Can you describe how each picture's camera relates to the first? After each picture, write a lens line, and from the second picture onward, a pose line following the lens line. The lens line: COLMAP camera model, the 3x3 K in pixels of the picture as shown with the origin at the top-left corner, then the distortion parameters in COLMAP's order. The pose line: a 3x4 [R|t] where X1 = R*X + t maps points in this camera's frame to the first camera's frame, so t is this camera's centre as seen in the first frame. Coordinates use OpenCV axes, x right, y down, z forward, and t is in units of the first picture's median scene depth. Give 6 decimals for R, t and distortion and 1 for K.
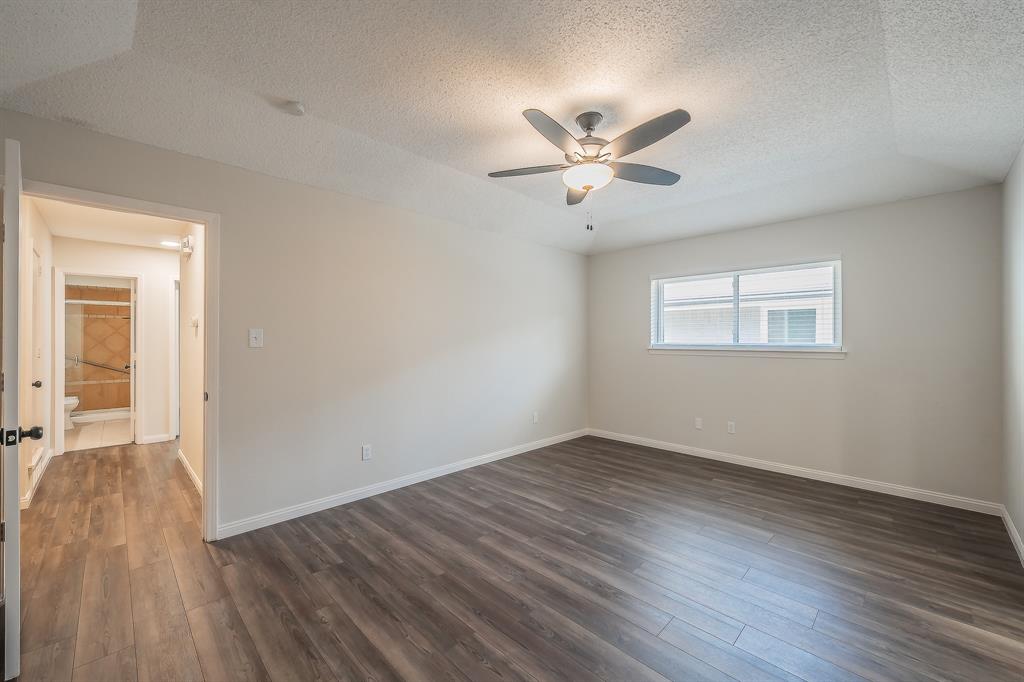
lens RADIAL K [[393.8, 0, 520.9], [0, 393.8, 342.7], [0, 0, 1]] dist [0.003300, -0.000080]
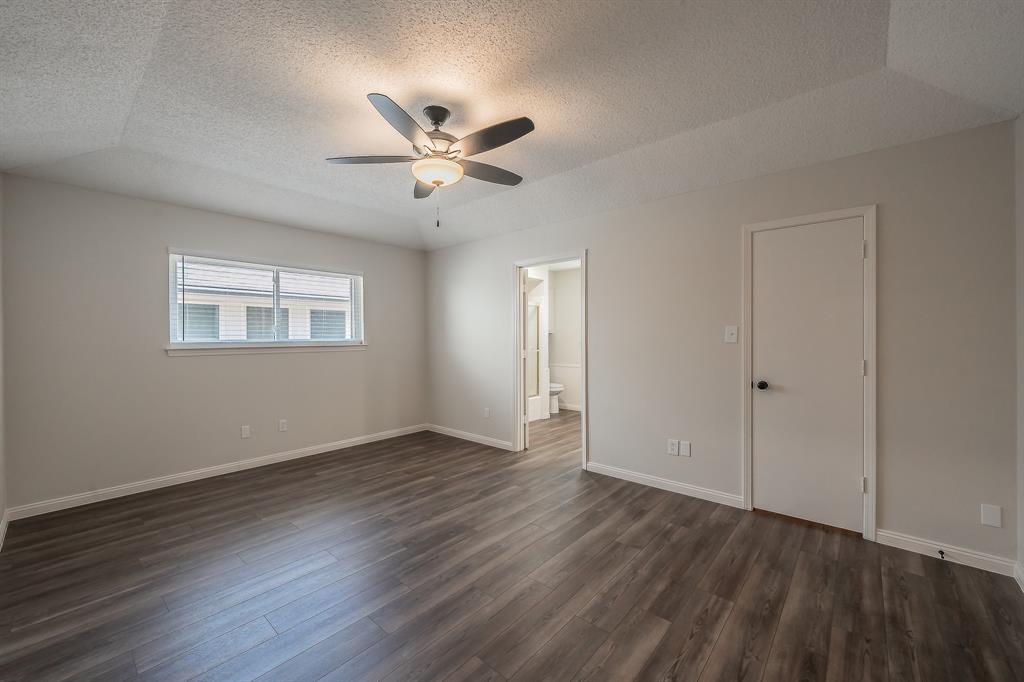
lens RADIAL K [[393.8, 0, 494.9], [0, 393.8, 335.4], [0, 0, 1]] dist [0.003300, -0.000080]
pose [[-0.015953, 0.002234, 0.999870, -0.599109], [0.006342, 0.999978, -0.002133, -0.004543], [-0.999853, 0.006307, -0.015967, 0.632785]]
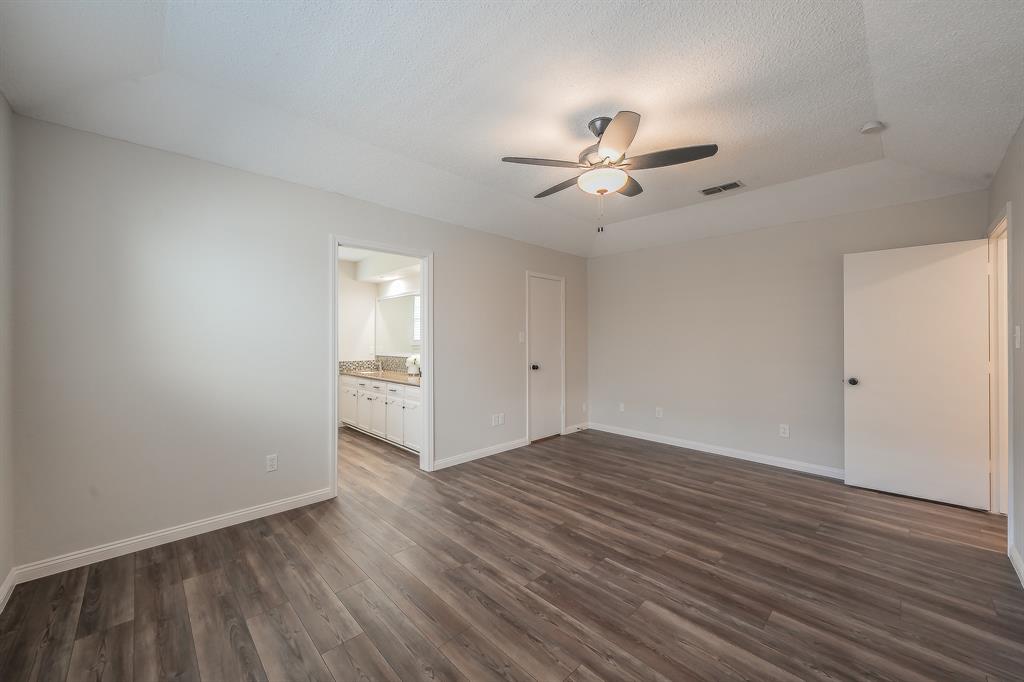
lens RADIAL K [[393.8, 0, 501.7], [0, 393.8, 338.6], [0, 0, 1]] dist [0.003300, -0.000080]
pose [[-0.998755, -0.003661, 0.049743, 0.278328], [-0.003634, 0.999993, 0.000634, -0.004064], [-0.049745, 0.000452, -0.998762, 1.490763]]
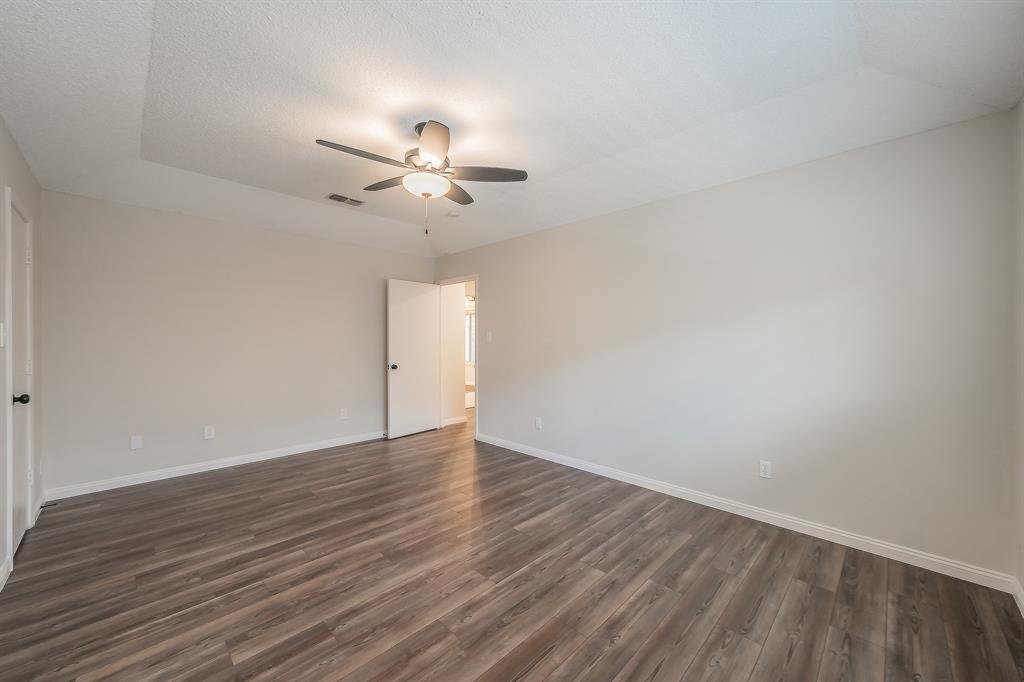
lens RADIAL K [[393.8, 0, 517.6], [0, 393.8, 340.0], [0, 0, 1]] dist [0.003300, -0.000080]
pose [[0.002430, 0.005461, -0.999982, 0.899055], [-0.002801, 0.999981, 0.005455, -0.006902], [0.999993, 0.002787, 0.002445, 0.902478]]
